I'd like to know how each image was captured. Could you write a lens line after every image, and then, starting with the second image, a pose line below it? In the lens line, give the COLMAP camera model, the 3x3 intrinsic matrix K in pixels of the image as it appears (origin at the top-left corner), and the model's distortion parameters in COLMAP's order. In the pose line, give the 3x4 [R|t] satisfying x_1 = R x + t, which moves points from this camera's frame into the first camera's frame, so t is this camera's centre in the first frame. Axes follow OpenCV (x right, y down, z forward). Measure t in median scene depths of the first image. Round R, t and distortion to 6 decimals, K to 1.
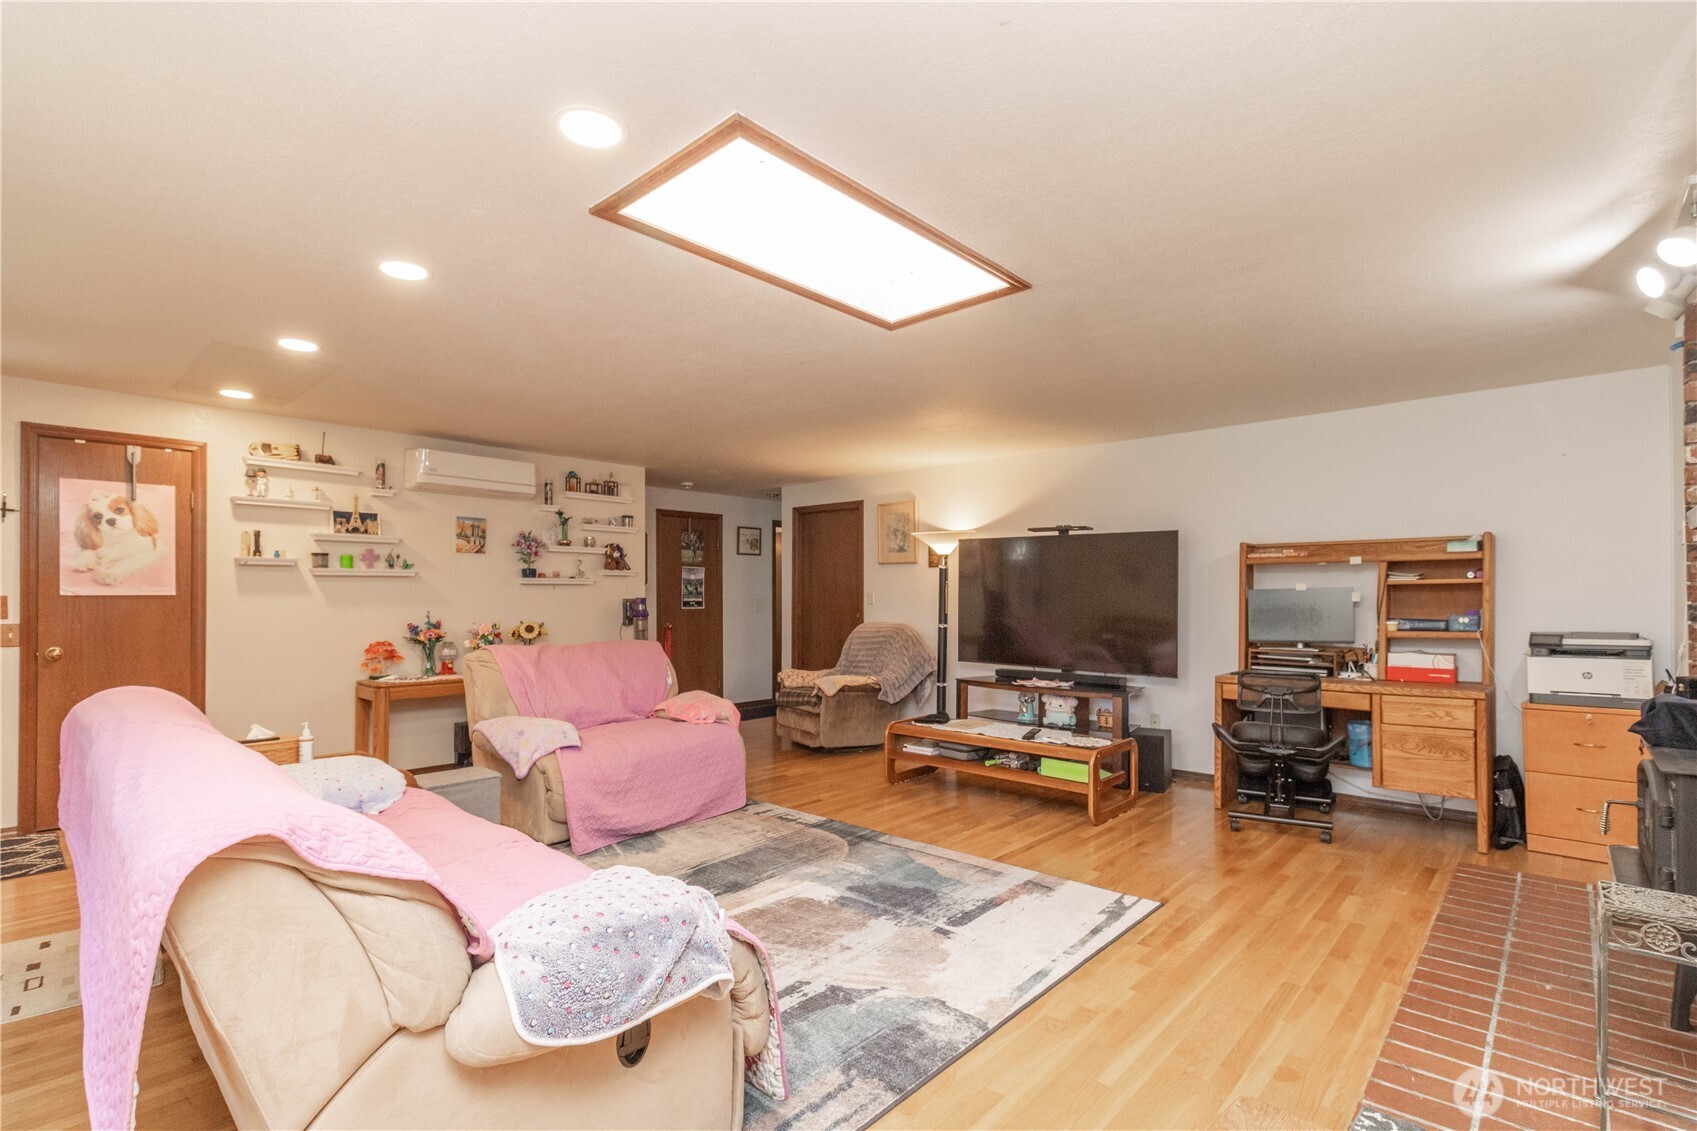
lens RADIAL K [[783.2, 0, 848.5], [0, 783.2, 565.5], [0, 0, 1]] dist [0.000303, 0.000135]
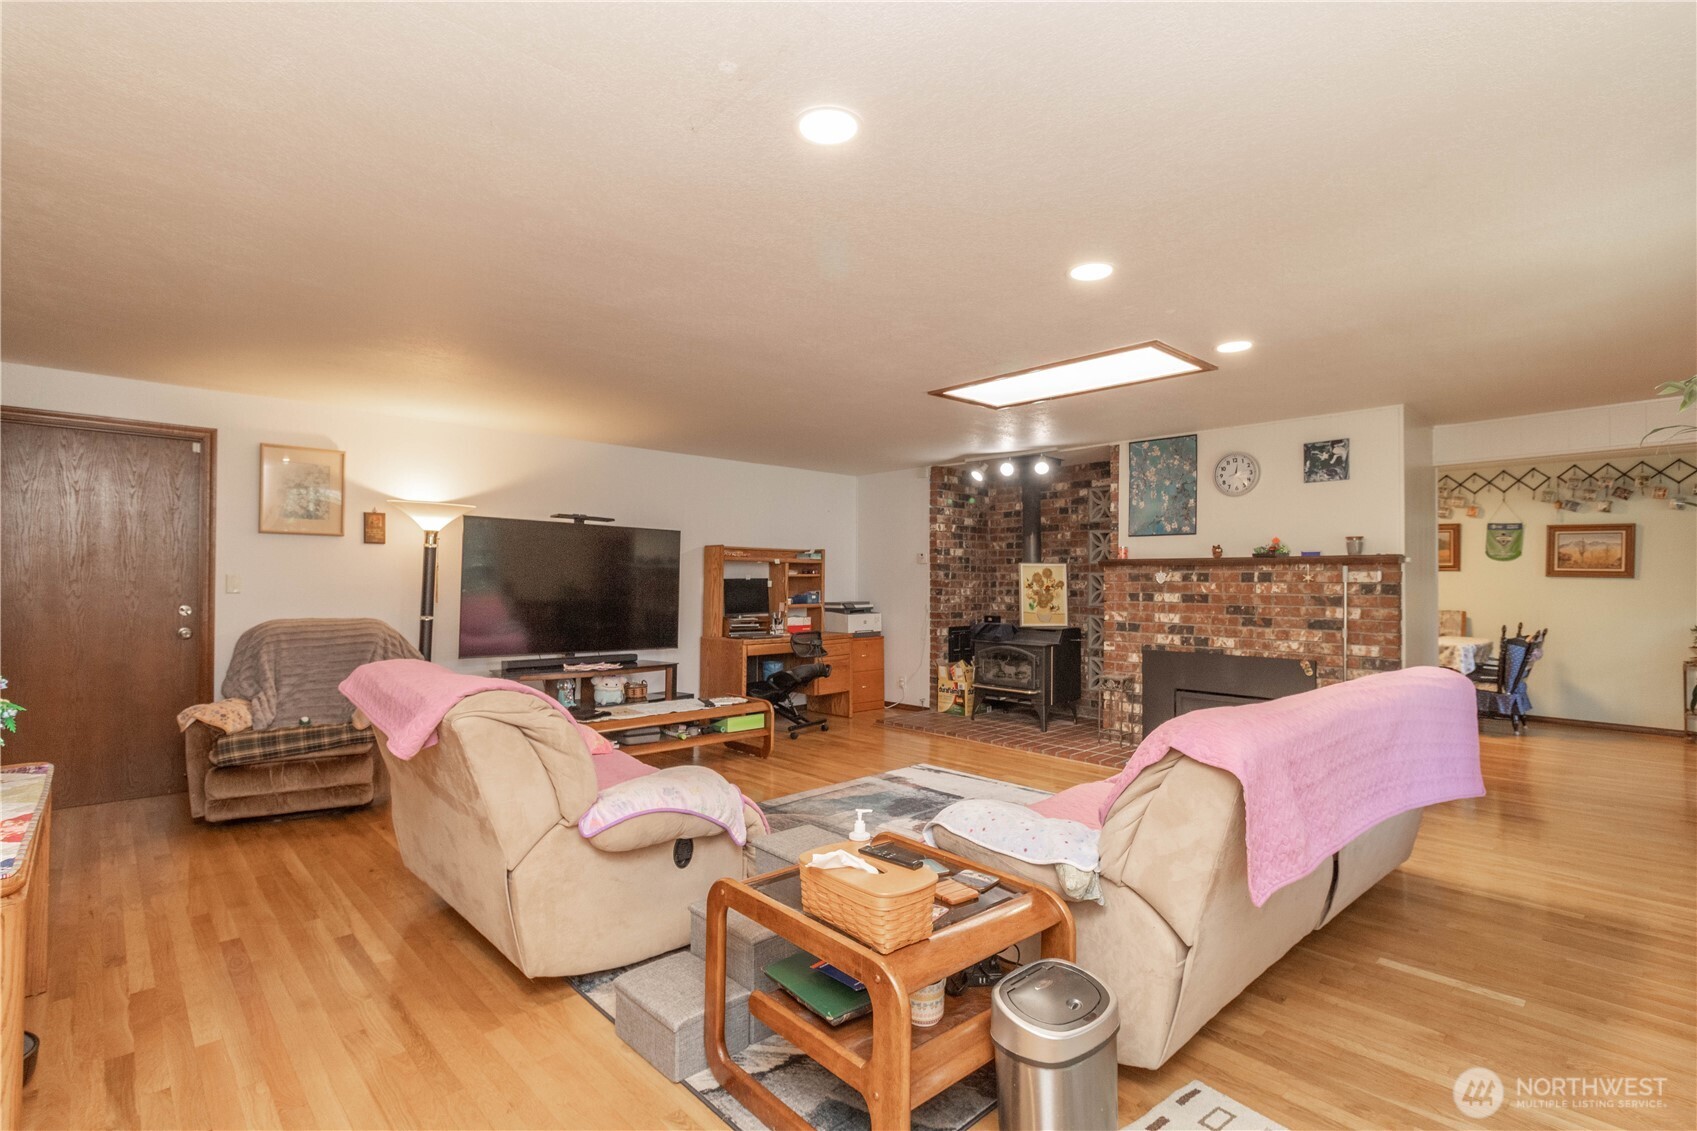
lens RADIAL K [[810.3, 0, 830.7], [0, 810.3, 557.2], [0, 0, 1]] dist [0.000465, 0.000014]
pose [[0.089551, 0.029189, 0.995554, -1.172942], [-0.047000, 0.998581, -0.025050, 0.026013], [-0.994873, -0.044548, 0.090796, 0.880639]]
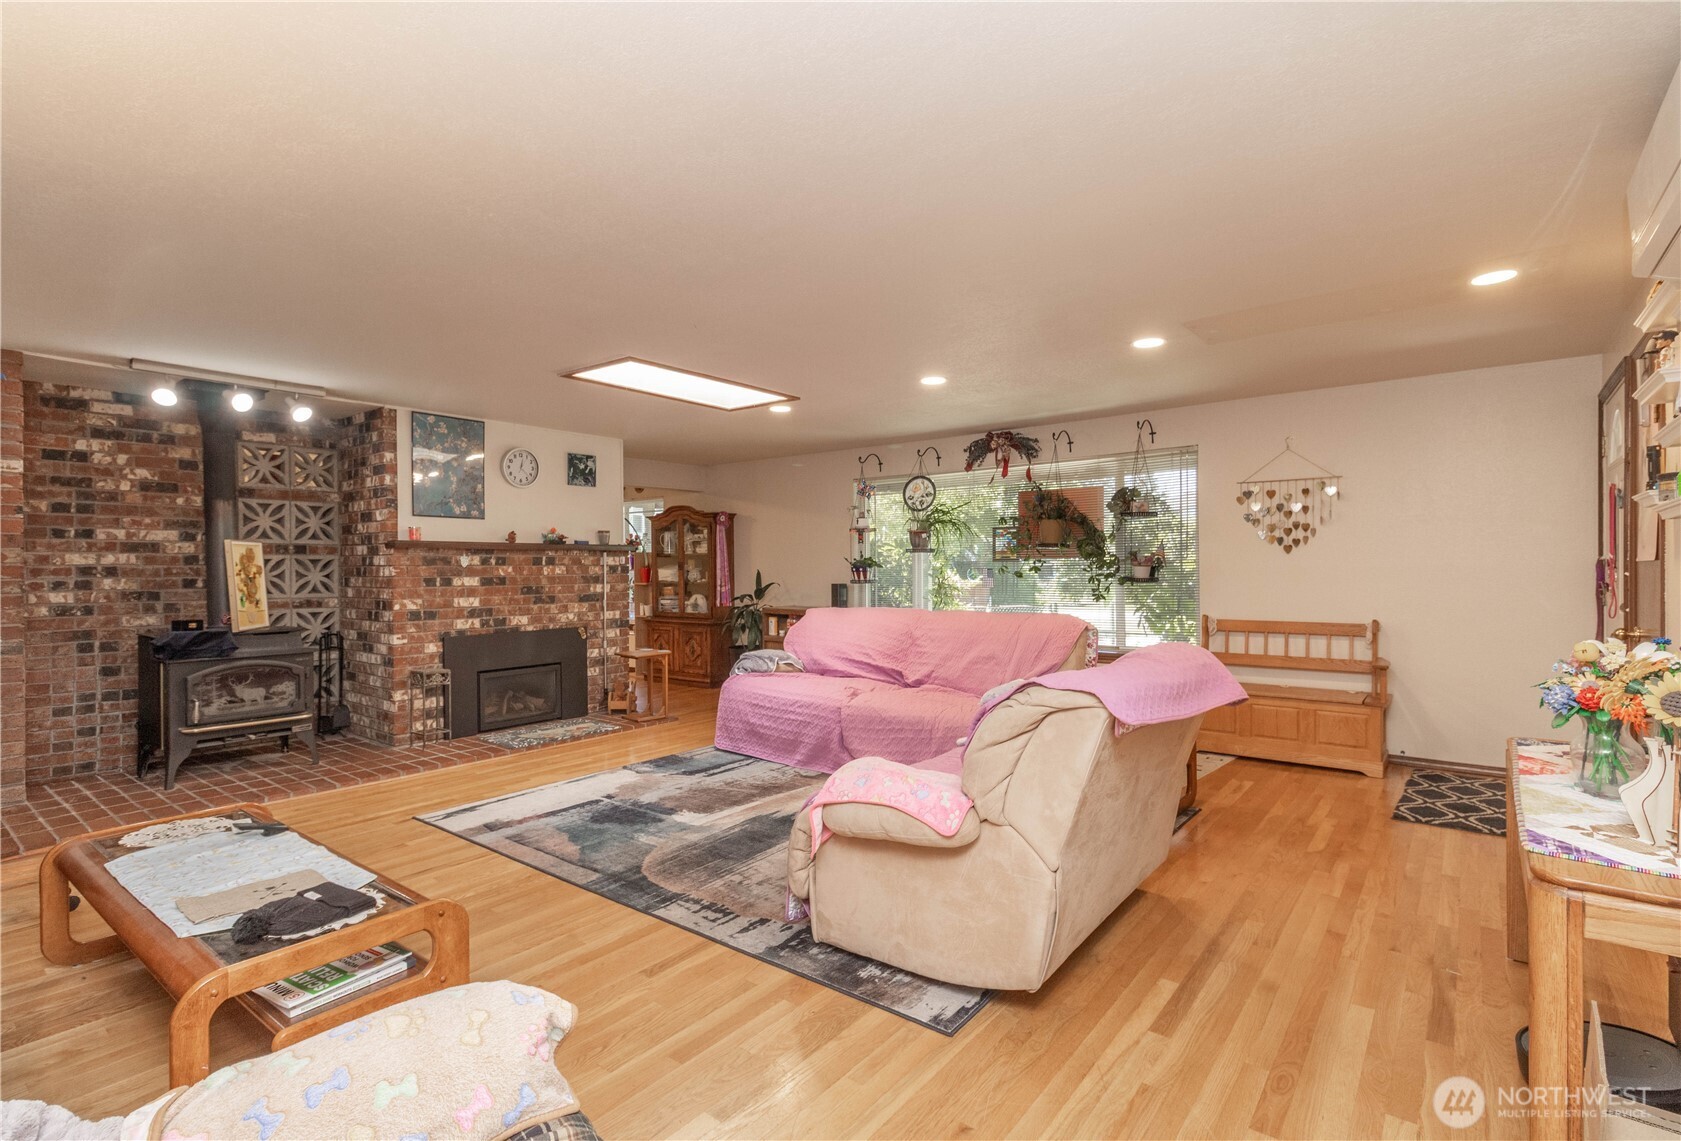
lens RADIAL K [[806.4, 0, 868.6], [0, 806.4, 562.5], [0, 0, 1]] dist [0.000246, -0.000020]
pose [[-0.994222, 0.003494, -0.107291, -0.157028], [0.008324, 0.998970, -0.044605, 0.072385], [0.107024, -0.045240, -0.993227, 1.976272]]
